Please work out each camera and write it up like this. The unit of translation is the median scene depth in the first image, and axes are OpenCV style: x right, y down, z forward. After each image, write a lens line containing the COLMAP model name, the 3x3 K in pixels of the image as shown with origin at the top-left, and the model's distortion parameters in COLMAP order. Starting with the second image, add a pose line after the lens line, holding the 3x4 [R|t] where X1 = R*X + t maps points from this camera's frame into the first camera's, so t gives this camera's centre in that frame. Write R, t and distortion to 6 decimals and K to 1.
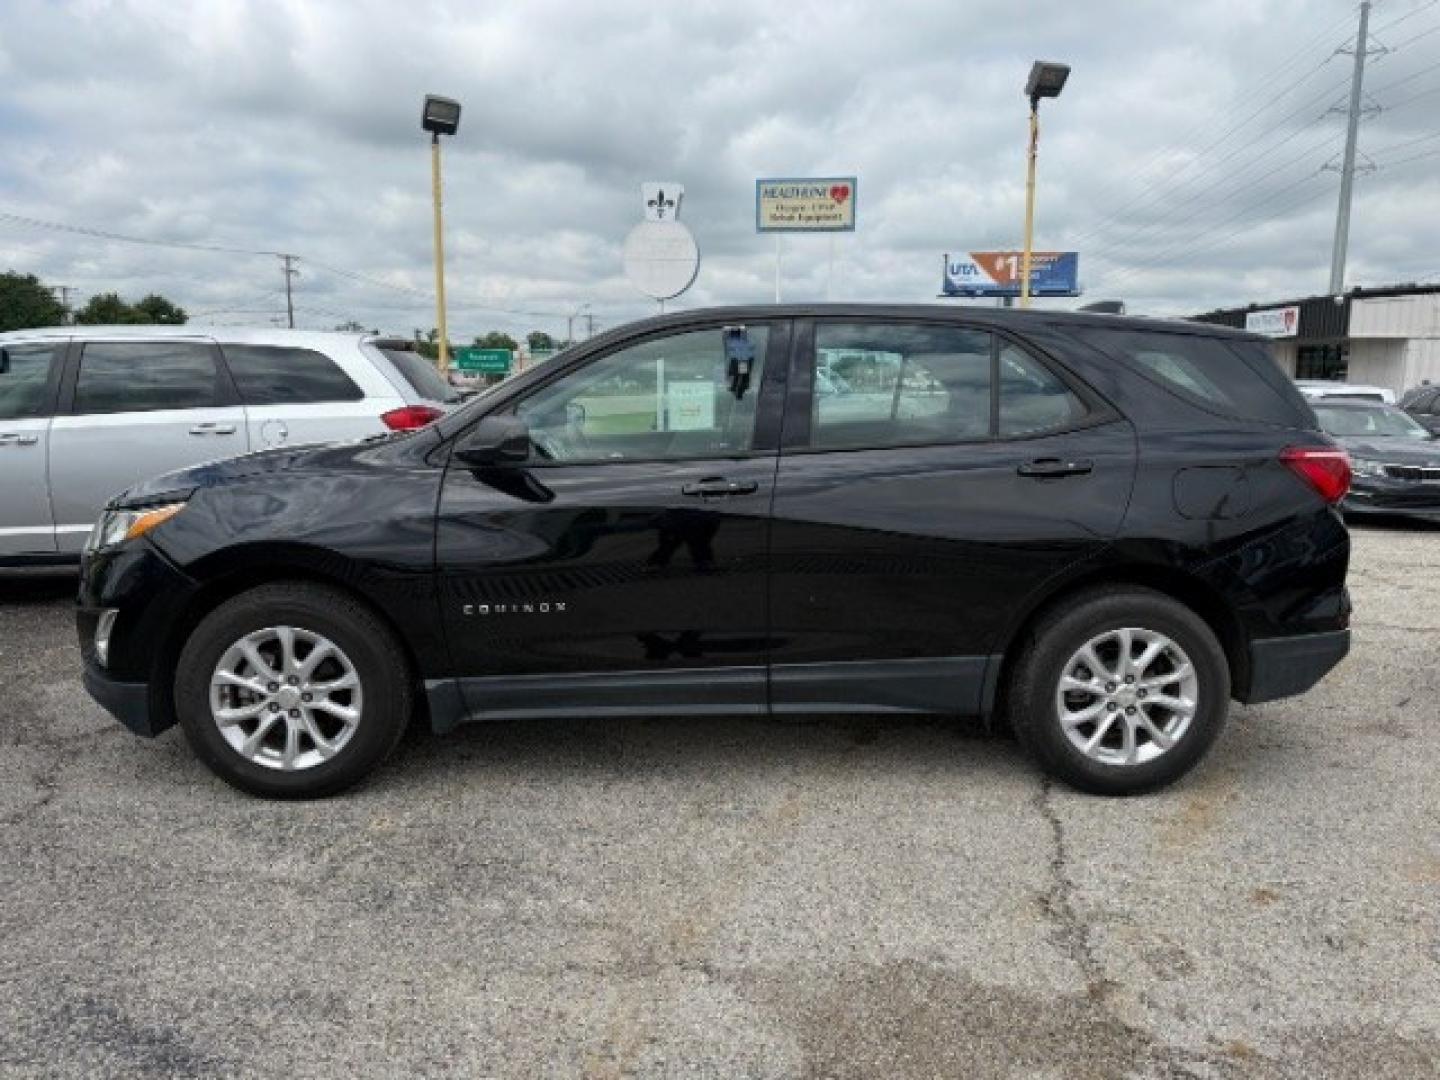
lens RADIAL K [[1062.9, 0, 720.0], [0, 1062.9, 540.0], [0, 0, 1]] dist [0.005880, -0.000416]
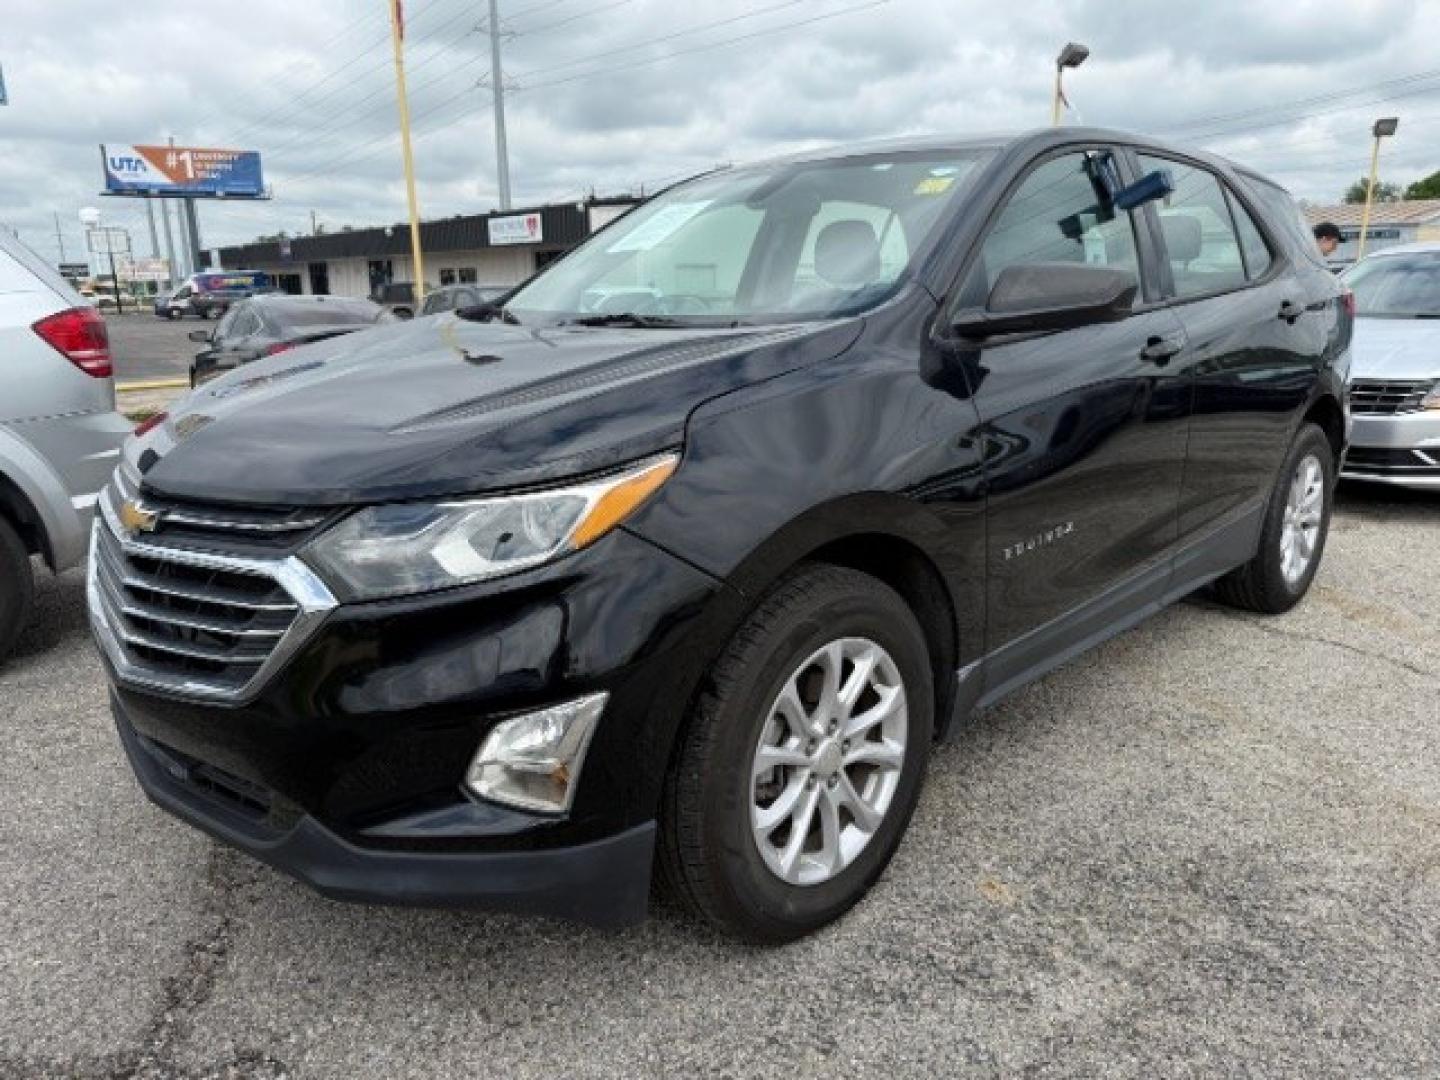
lens RADIAL K [[1059.9, 0, 720.0], [0, 1059.9, 540.0], [0, 0, 1]] dist [0.003518, -0.007819]
pose [[0.731080, -0.180205, 0.658065, -0.432313], [0.125730, 0.983555, 0.129657, -0.030141], [-0.670608, -0.012052, 0.741714, 0.318099]]
